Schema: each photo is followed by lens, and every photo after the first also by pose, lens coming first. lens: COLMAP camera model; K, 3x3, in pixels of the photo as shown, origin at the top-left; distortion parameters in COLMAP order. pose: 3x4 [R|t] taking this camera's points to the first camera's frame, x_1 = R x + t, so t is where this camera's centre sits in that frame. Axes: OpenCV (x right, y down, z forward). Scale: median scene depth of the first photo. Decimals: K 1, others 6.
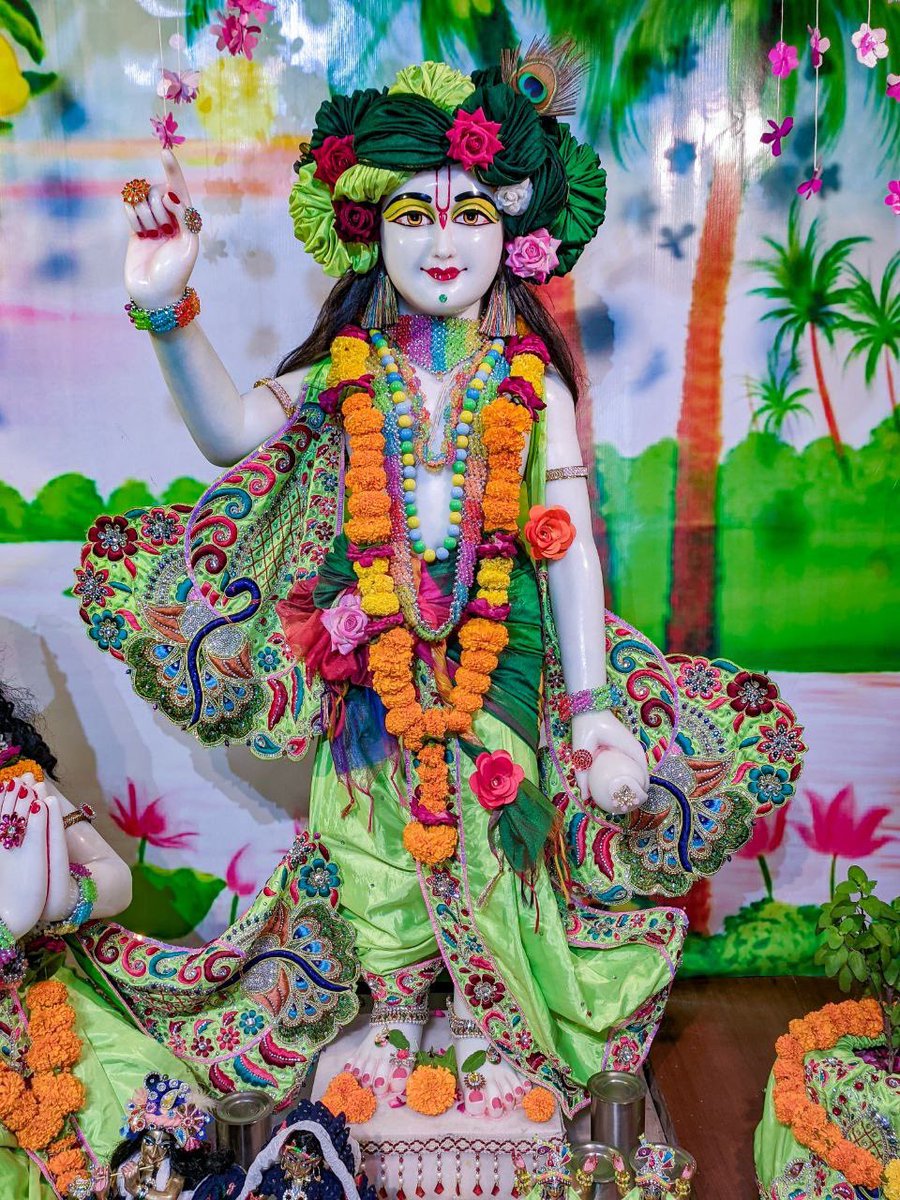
lens RADIAL K [[1231.2, 0, 450.0], [0, 1231.2, 600.0], [0, 0, 1]] dist [0.036385, 0.008775]
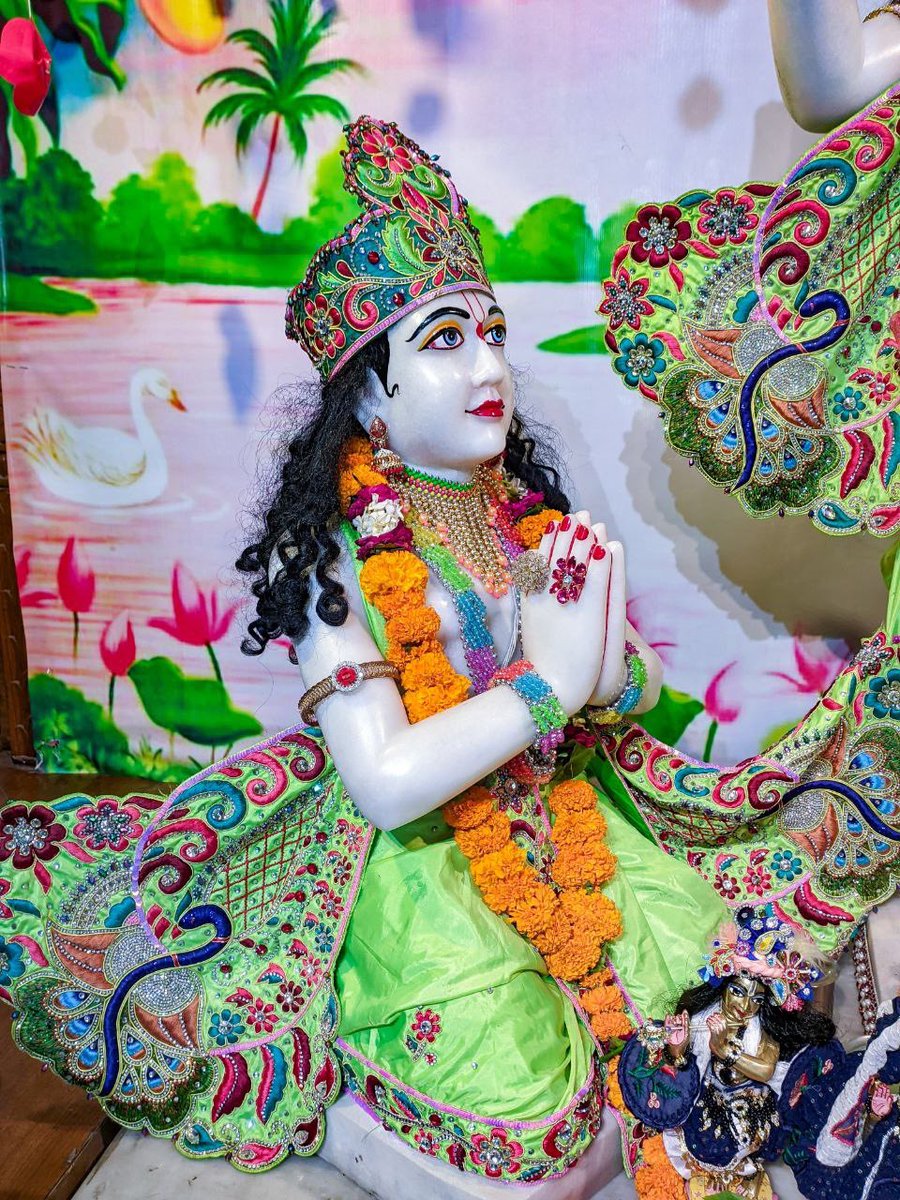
lens RADIAL K [[1234.8, 0, 455.9], [0, 1234.8, 601.8], [0, 0, 1]] dist [0.045406, 0.005241]
pose [[0.971964, 0.062795, -0.226591, -0.203988], [-0.040698, 0.994063, 0.100907, 0.103396], [0.231582, -0.088856, 0.968749, 0.195432]]
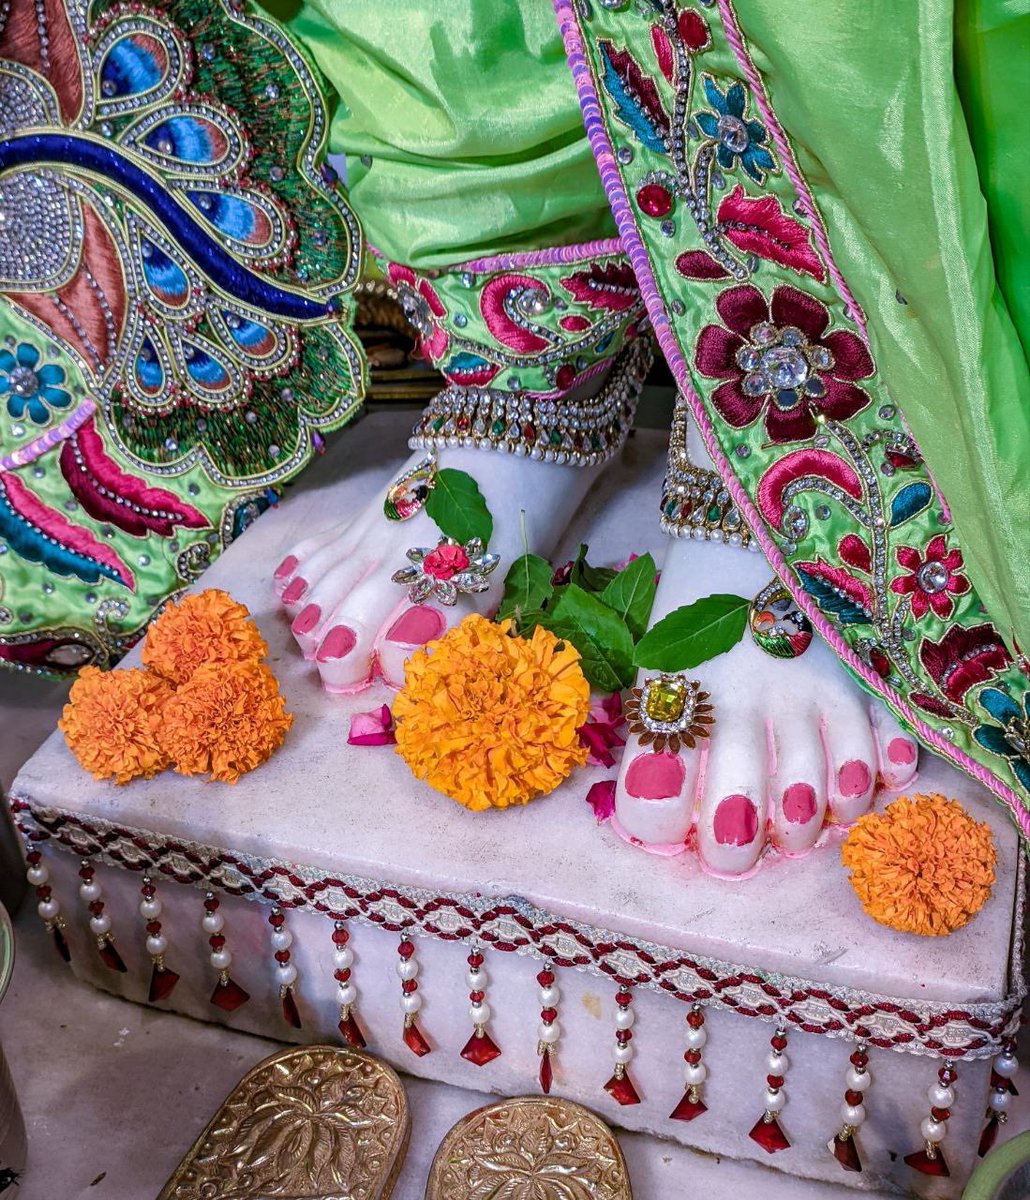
lens RADIAL K [[1416.3, 0, 512.7], [0, 1416.3, 662.8], [0, 0, 1]] dist [0.019408, -0.024538]
pose [[0.941775, 0.174376, -0.287493, 0.067247], [-0.021490, 0.884483, 0.466077, 0.245273], [0.335556, -0.432762, 0.836731, 0.743283]]
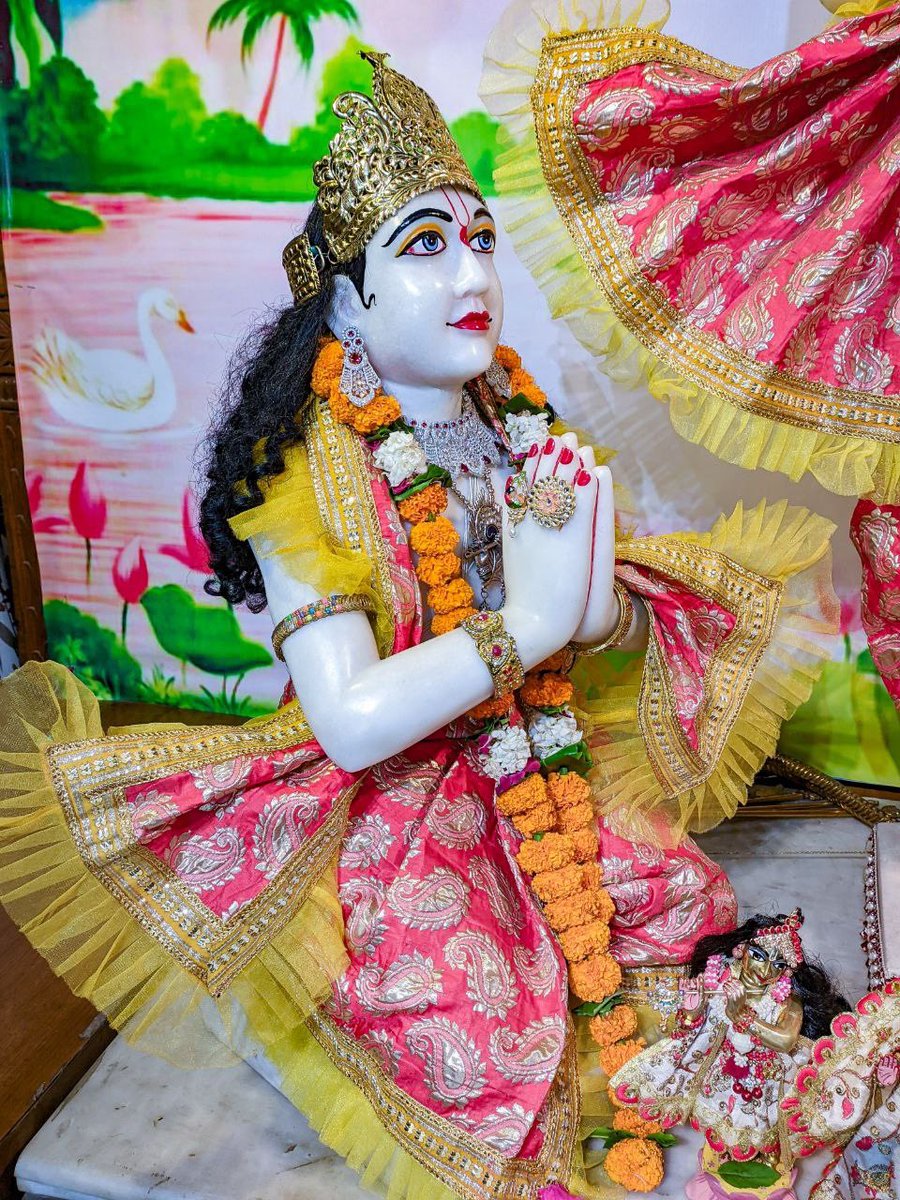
lens RADIAL K [[1203.4, 0, 450.0], [0, 1203.4, 600.0], [0, 0, 1]] dist [0.041392, -0.007712]
pose [[0.957270, 0.090225, -0.274763, -0.176942], [-0.048231, 0.986589, 0.155934, 0.110446], [0.285147, -0.136019, 0.948783, 0.264441]]
